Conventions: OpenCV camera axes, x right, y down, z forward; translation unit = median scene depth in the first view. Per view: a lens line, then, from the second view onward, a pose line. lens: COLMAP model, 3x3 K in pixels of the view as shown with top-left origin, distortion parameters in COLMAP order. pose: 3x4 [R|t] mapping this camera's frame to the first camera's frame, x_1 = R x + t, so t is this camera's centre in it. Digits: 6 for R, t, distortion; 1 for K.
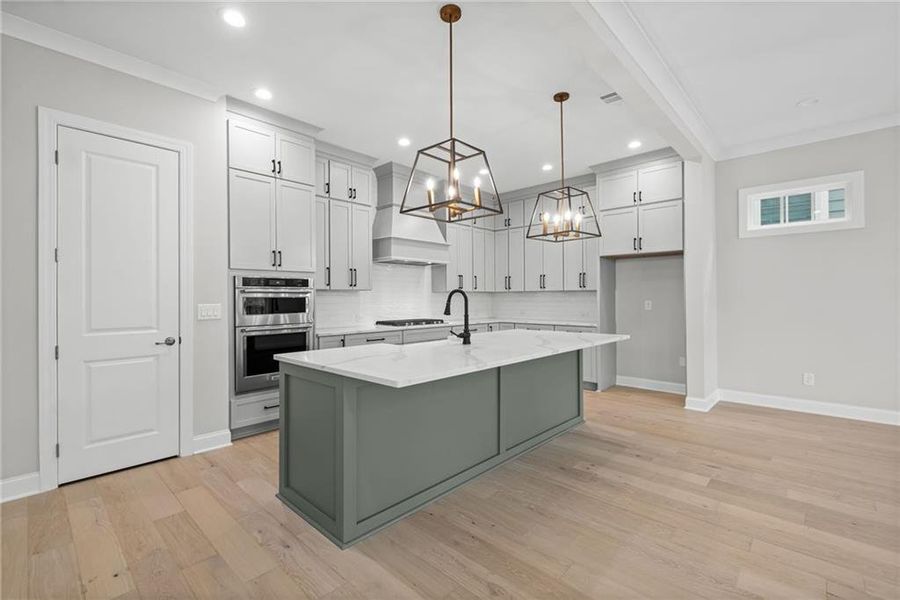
lens RADIAL K [[393.1, 0, 450.0], [0, 393.1, 300.0], [0, 0, 1]] dist [-0.000709, 0.000073]
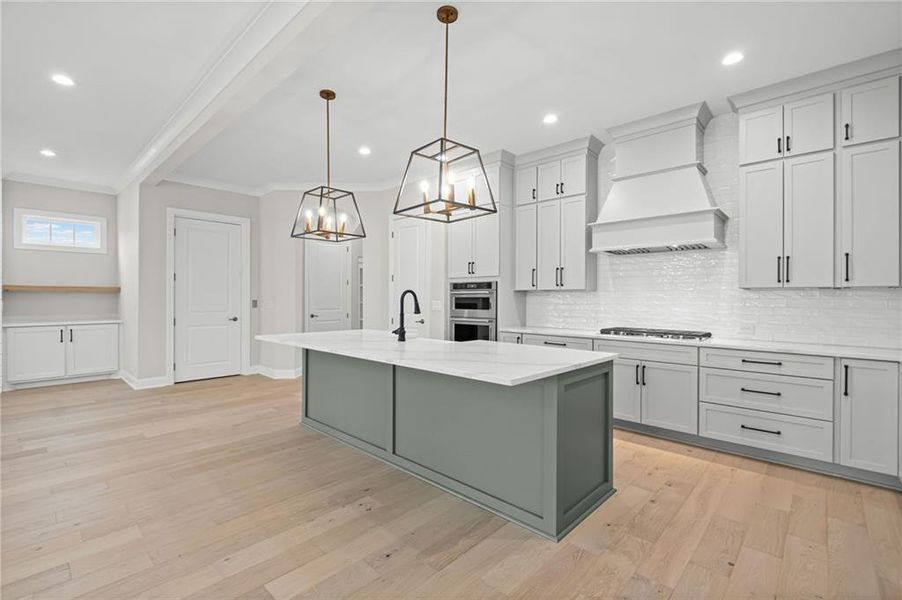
lens RADIAL K [[415.2, 0, 448.6], [0, 415.2, 295.3], [0, 0, 1]] dist [0.018134, -0.000180]
pose [[-0.005926, -0.002117, -0.999980, 1.001018], [-0.010453, 0.999943, -0.002055, -0.009351], [0.999928, 0.010441, -0.005947, 0.964921]]
